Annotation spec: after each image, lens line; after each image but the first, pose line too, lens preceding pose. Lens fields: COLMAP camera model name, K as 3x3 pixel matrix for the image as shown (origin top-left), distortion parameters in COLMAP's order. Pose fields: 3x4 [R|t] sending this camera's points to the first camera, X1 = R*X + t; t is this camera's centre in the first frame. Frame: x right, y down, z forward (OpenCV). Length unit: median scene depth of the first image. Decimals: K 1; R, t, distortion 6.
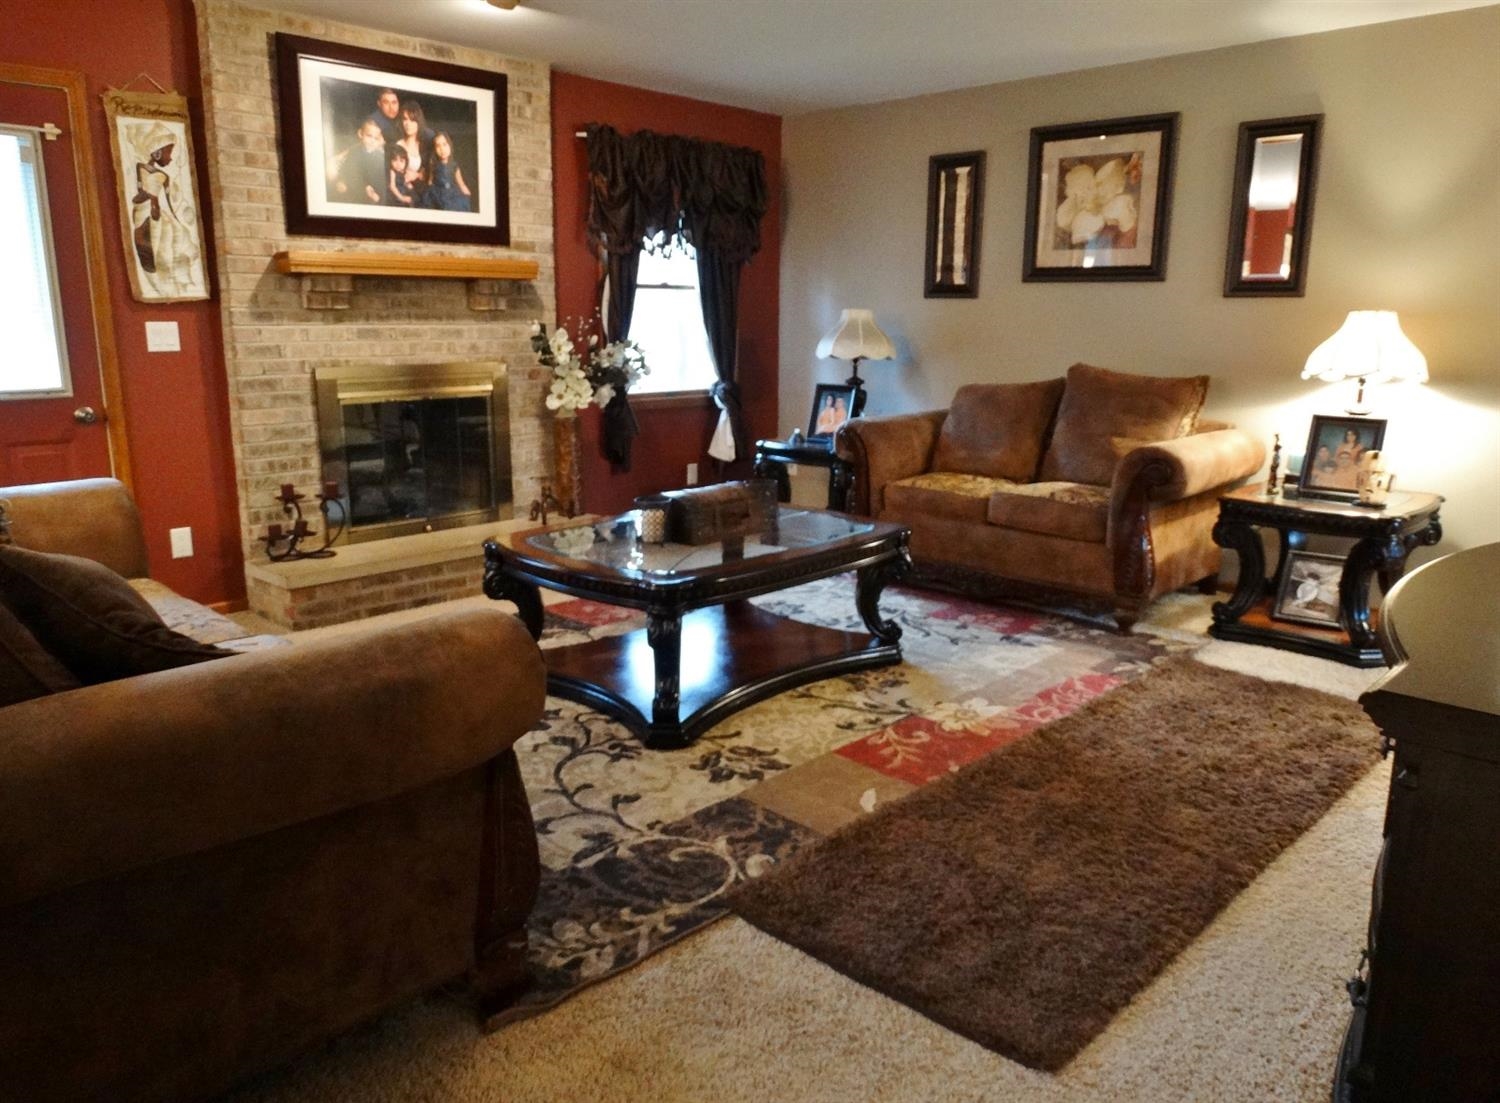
lens RADIAL K [[1100.6, 0, 750.0], [0, 1100.6, 551.5], [0, 0, 1]] dist [0.010510, 0.001067]
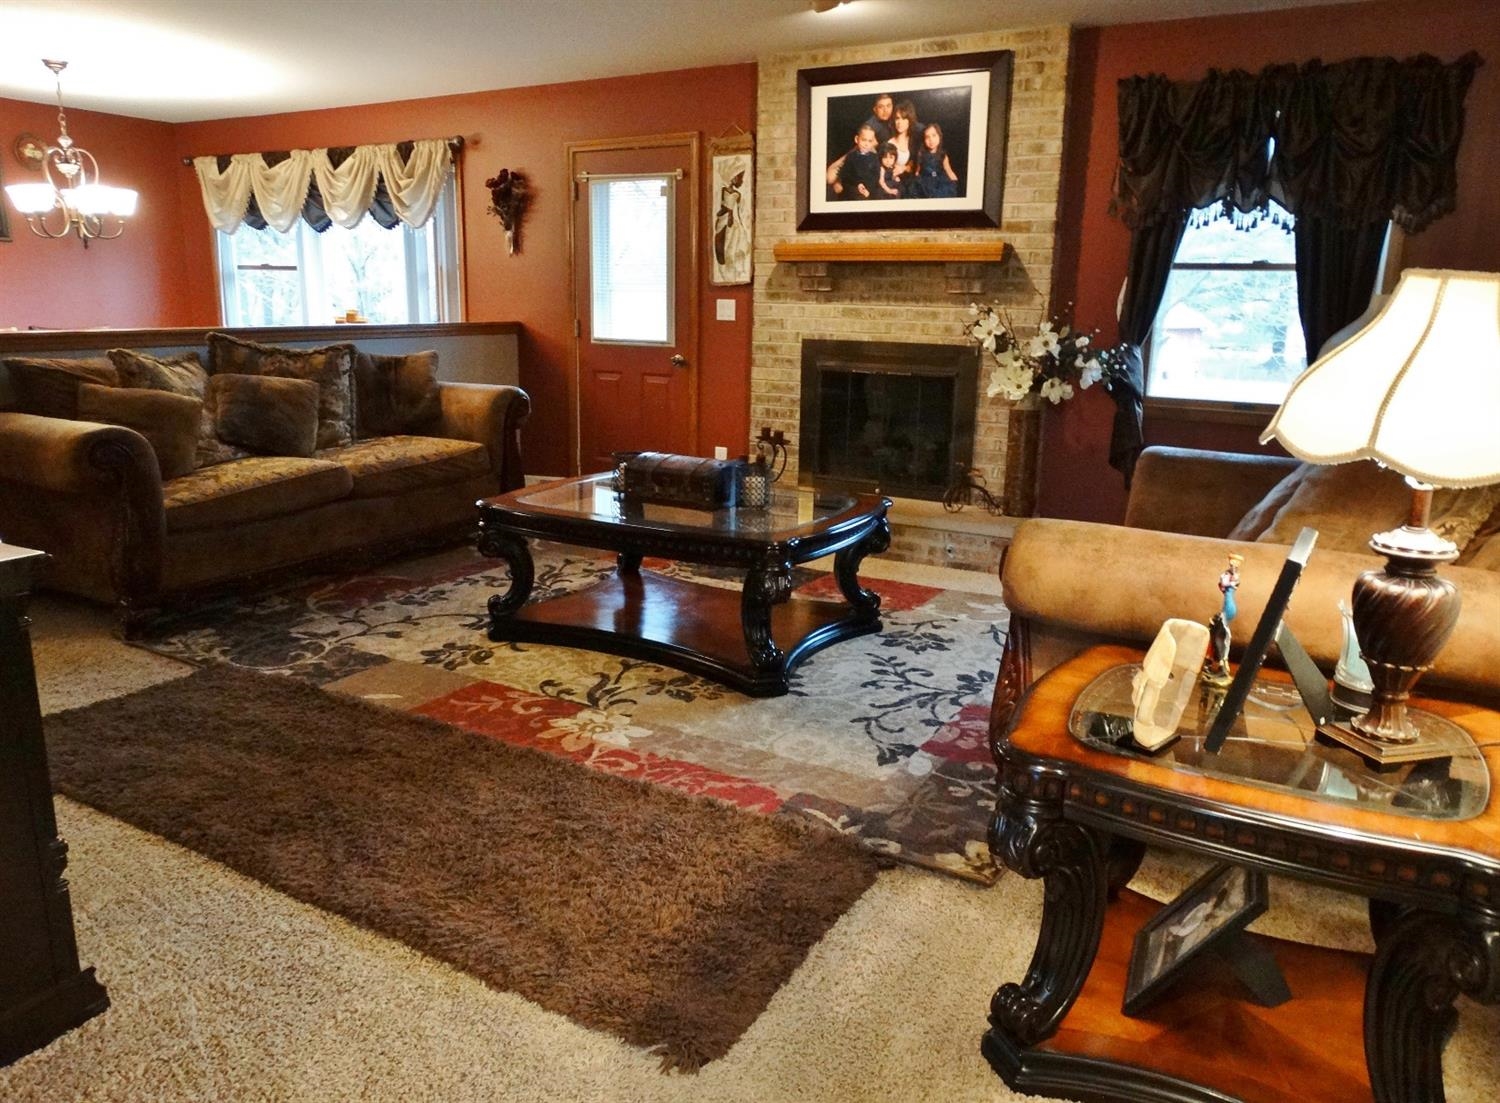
lens RADIAL K [[1100.6, 0, 750.0], [0, 1100.6, 551.5], [0, 0, 1]] dist [0.010510, 0.001067]
pose [[0.230925, 0.222224, -0.947254, 0.836559], [-0.223751, 0.959604, 0.170575, -0.138927], [0.946895, 0.172559, 0.271319, 0.670950]]
